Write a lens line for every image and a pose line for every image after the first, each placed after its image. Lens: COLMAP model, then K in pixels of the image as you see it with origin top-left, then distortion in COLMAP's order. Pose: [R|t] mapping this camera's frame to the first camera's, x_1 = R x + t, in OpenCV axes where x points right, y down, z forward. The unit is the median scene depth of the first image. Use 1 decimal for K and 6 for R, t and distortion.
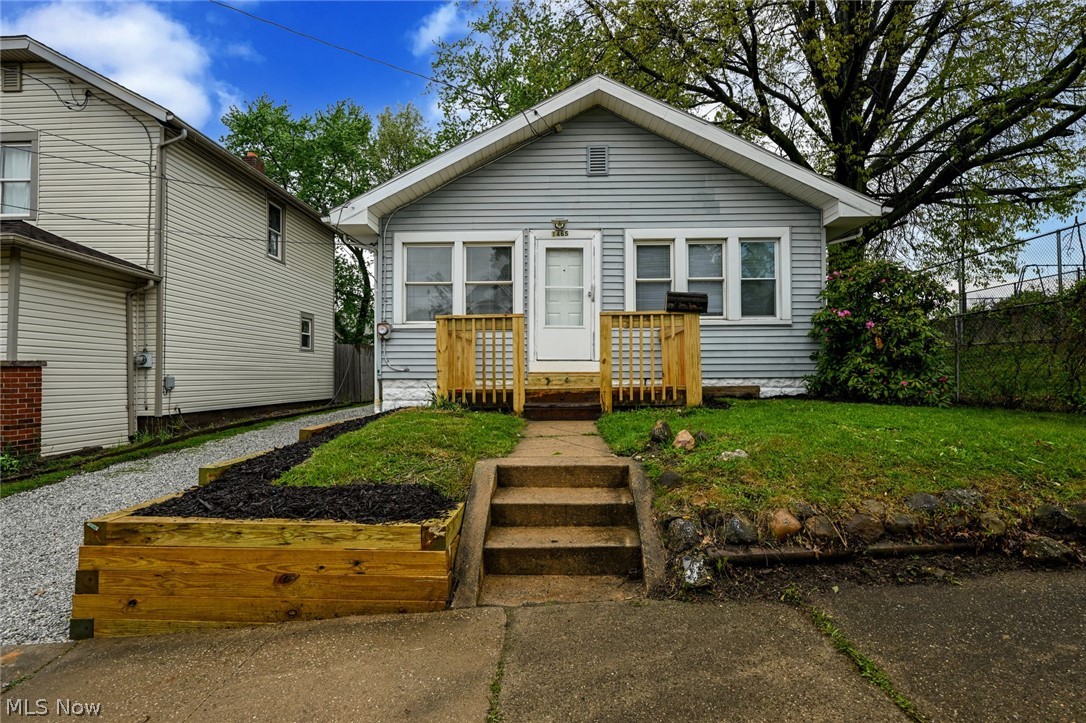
lens RADIAL K [[562.9, 0, 540.6], [0, 562.9, 363.0], [0, 0, 1]] dist [0.000608, -0.000344]
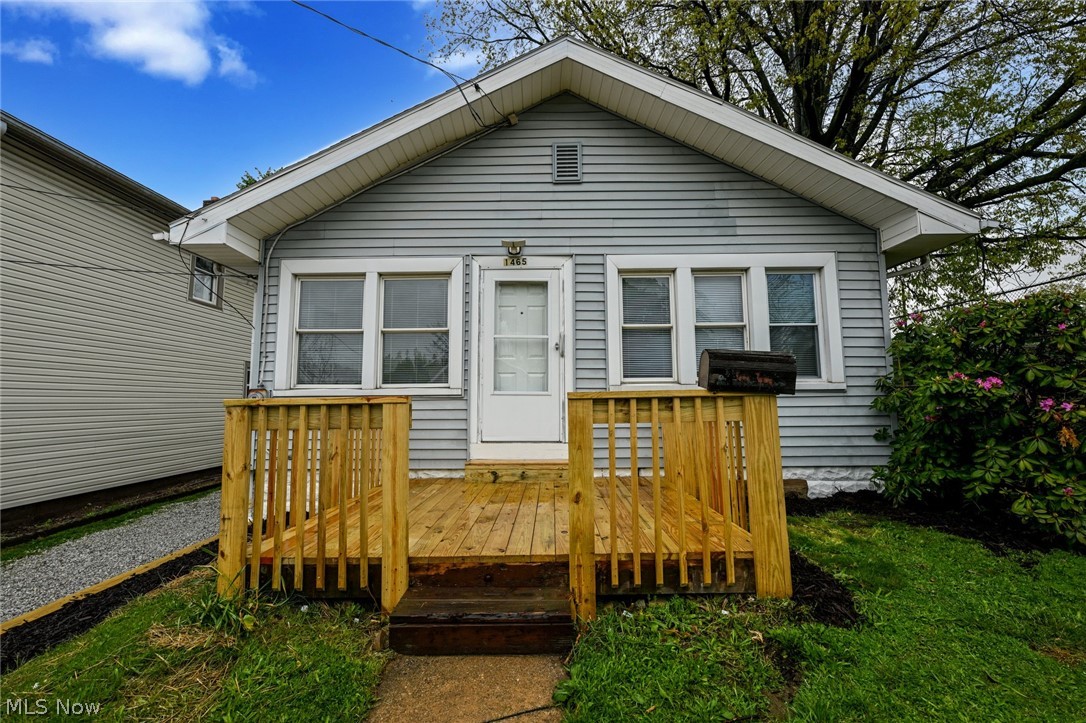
lens RADIAL K [[431.4, 0, 542.3], [0, 431.4, 359.7], [0, 0, 1]] dist [-0.002043, -0.000395]
pose [[0.999669, -0.002245, 0.025611, 0.054892], [0.004076, 0.997419, -0.071688, -0.067361], [-0.025384, 0.071769, 0.997098, 0.467813]]
